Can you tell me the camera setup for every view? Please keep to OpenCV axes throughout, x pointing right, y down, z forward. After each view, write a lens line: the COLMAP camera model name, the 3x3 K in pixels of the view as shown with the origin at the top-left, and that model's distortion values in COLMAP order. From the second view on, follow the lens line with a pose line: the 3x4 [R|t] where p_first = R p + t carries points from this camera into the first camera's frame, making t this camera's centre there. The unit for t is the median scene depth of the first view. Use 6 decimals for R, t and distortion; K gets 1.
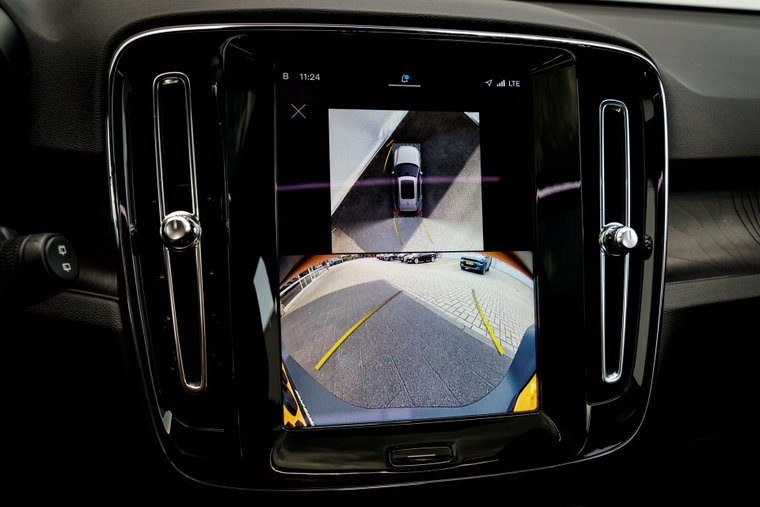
lens RADIAL K [[759.8, 0, 380.0], [0, 759.8, 253.5], [0, 0, 1]] dist [0.038595, 0.001385]
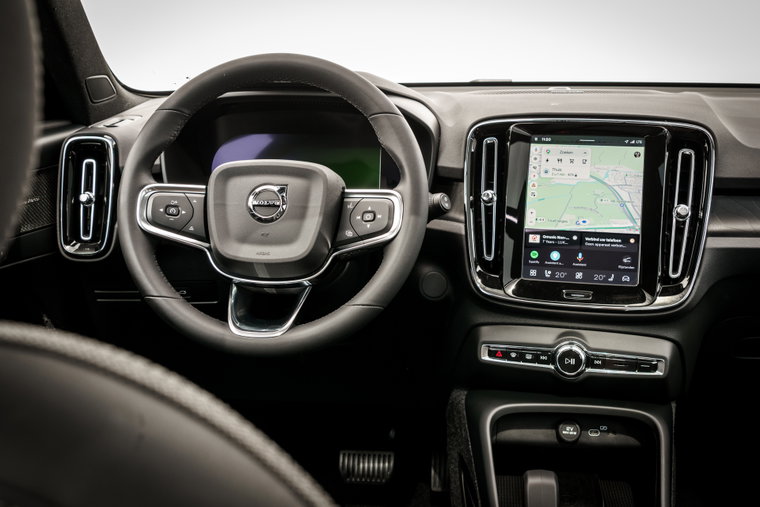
lens RADIAL K [[897.3, 0, 380.0], [0, 897.3, 253.5], [0, 0, 1]] dist [-0.012435, -0.016378]
pose [[0.882983, 0.057525, -0.465868, 0.825094], [-0.103240, 0.991960, -0.073191, 0.410408], [0.457912, 0.112723, 0.881822, -1.795366]]
